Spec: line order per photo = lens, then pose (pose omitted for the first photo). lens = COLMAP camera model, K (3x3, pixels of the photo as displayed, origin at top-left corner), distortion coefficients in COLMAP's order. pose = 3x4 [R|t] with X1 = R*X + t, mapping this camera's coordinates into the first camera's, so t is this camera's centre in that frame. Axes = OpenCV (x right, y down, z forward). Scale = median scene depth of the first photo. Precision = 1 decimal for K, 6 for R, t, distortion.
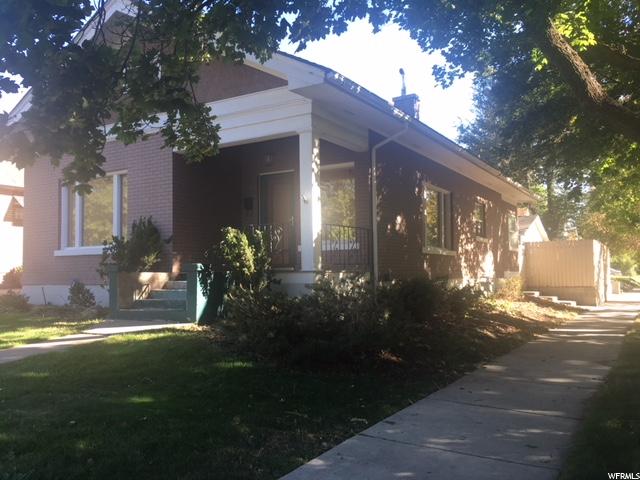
lens RADIAL K [[579.0, 0, 320.0], [0, 579.0, 240.0], [0, 0, 1]] dist [0.005486, 0.000007]
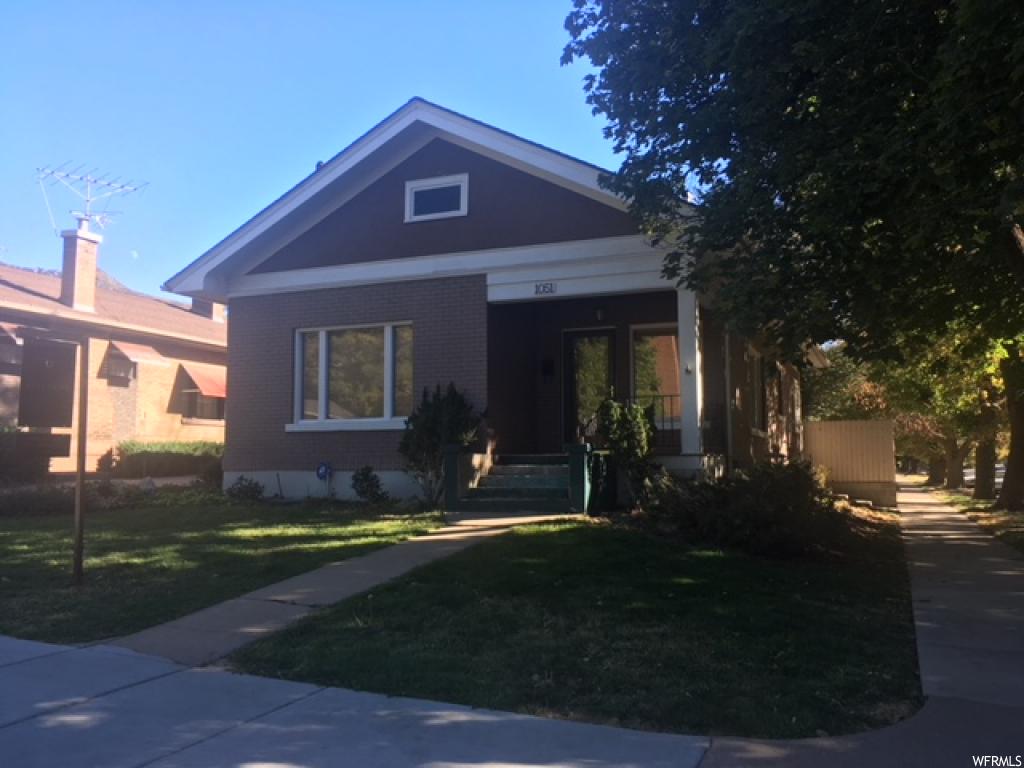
lens RADIAL K [[926.4, 0, 512.0], [0, 926.4, 384.0], [0, 0, 1]] dist [0.005486, 0.000007]
pose [[0.988599, 0.022489, 0.148881, -0.445734], [-0.017976, 0.999339, -0.031589, -0.000526], [-0.149493, 0.028553, 0.988350, -0.270750]]
